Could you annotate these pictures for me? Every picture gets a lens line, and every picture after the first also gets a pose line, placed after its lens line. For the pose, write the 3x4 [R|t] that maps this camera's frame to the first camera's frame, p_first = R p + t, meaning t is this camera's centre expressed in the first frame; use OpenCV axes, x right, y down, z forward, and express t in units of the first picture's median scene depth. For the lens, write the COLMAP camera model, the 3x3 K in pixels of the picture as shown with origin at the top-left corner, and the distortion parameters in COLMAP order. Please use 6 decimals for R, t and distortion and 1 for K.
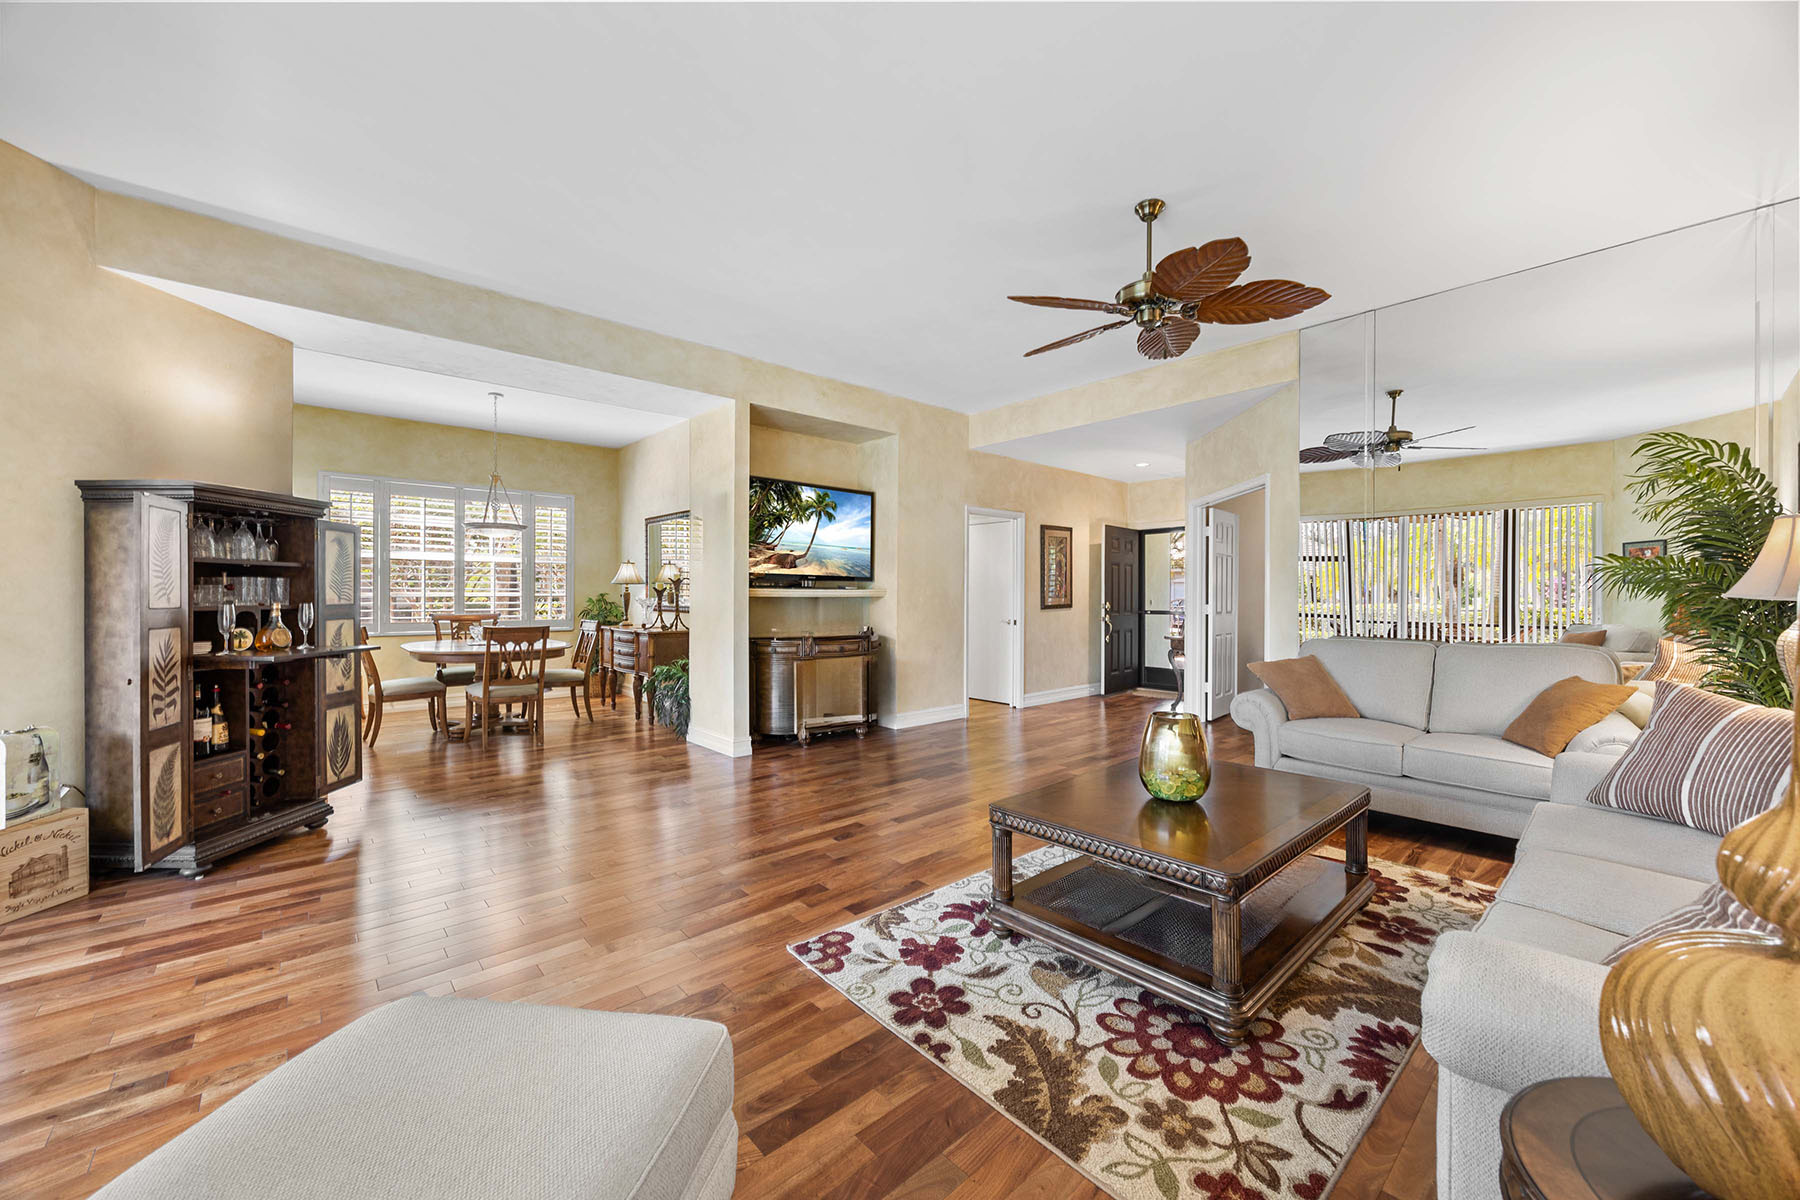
lens RADIAL K [[683.3, 0, 898.1], [0, 683.3, 602.0], [0, 0, 1]] dist [-0.003242, -0.000106]
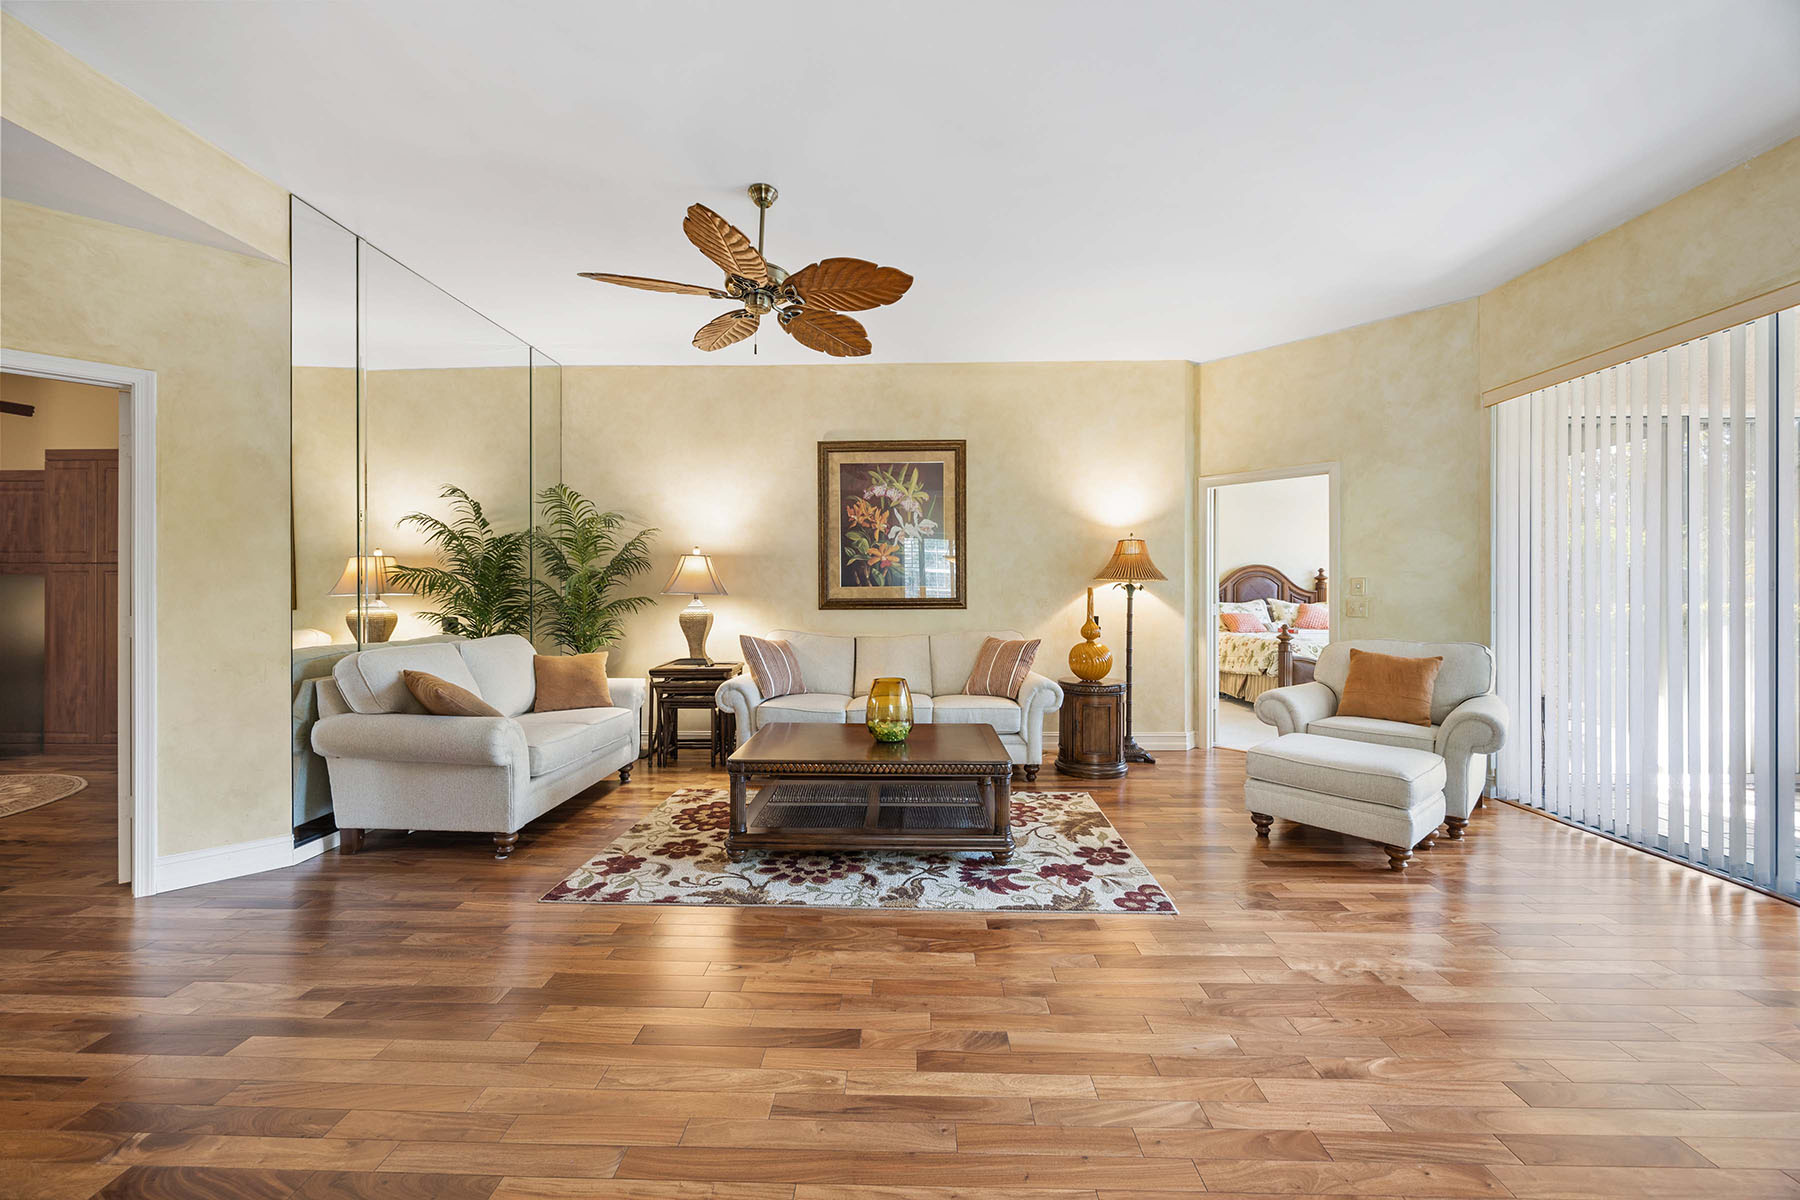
lens RADIAL K [[683.3, 0, 903.5], [0, 683.3, 596.1], [0, 0, 1]] dist [-0.003242, -0.000106]
pose [[-0.735956, -0.003040, 0.677022, -0.626876], [0.005946, 0.999922, 0.010954, -0.019256], [-0.677003, 0.012087, -0.735881, 2.276539]]
